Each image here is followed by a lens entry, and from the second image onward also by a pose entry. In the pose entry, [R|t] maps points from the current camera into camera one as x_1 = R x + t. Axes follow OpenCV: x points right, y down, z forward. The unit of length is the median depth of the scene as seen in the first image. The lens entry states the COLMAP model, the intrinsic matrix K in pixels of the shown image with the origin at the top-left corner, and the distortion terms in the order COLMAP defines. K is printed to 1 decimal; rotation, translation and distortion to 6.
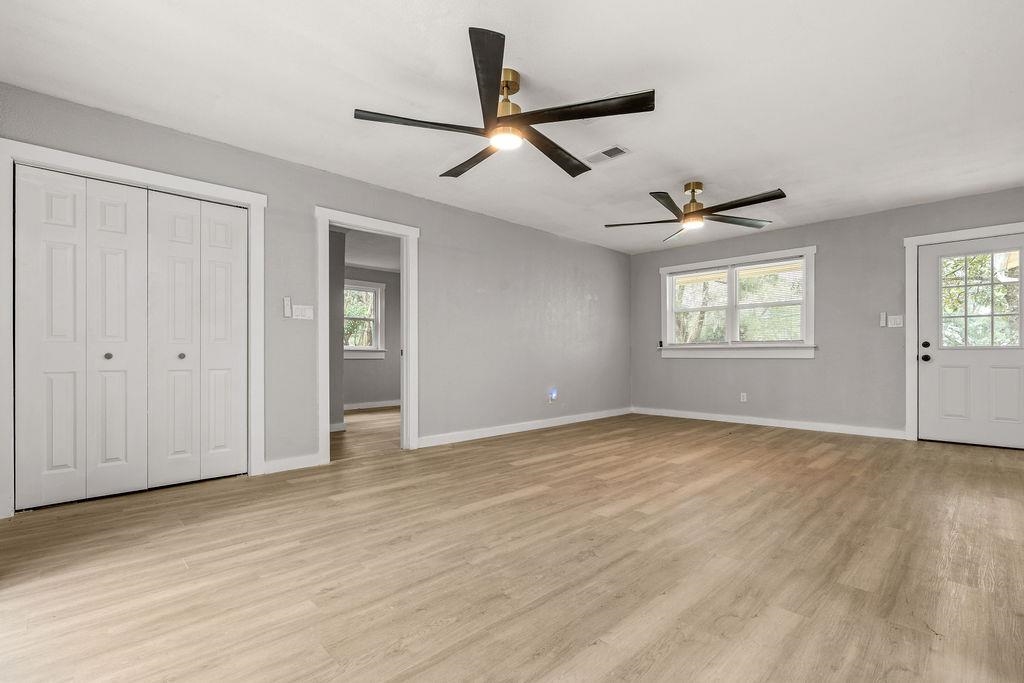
lens RADIAL K [[467.1, 0, 523.2], [0, 467.1, 352.6], [0, 0, 1]] dist [-0.009694, 0.000437]
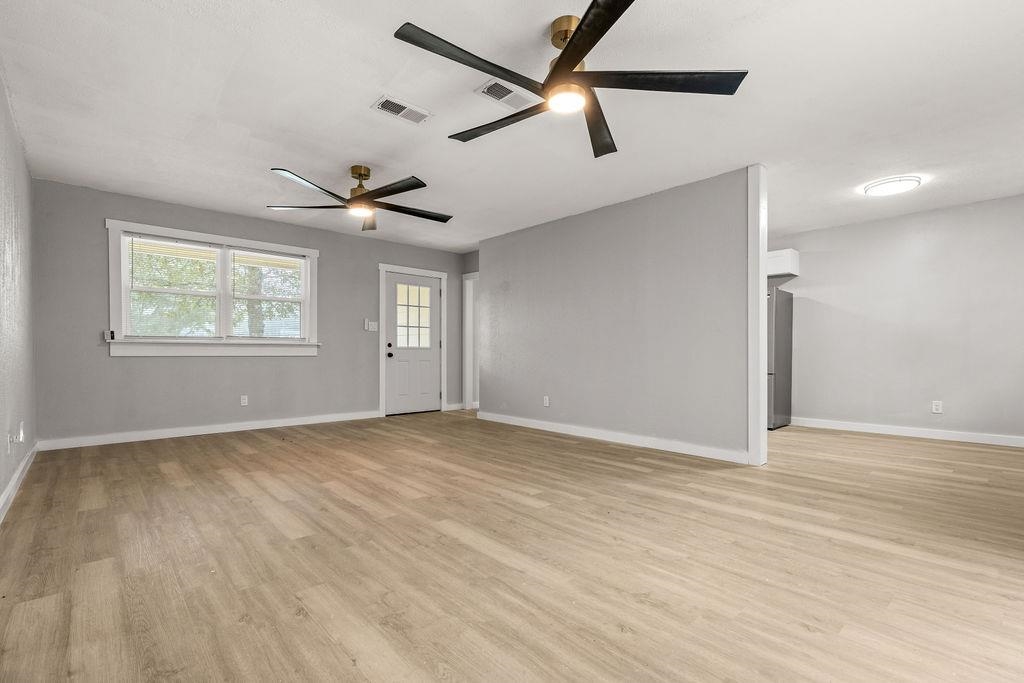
lens RADIAL K [[467.1, 0, 523.2], [0, 467.1, 352.6], [0, 0, 1]] dist [-0.009694, 0.000437]
pose [[0.027040, 0.003404, 0.999629, -0.679576], [-0.006955, 0.999971, -0.003217, 0.008198], [-0.999610, -0.006865, 0.027063, 0.796351]]
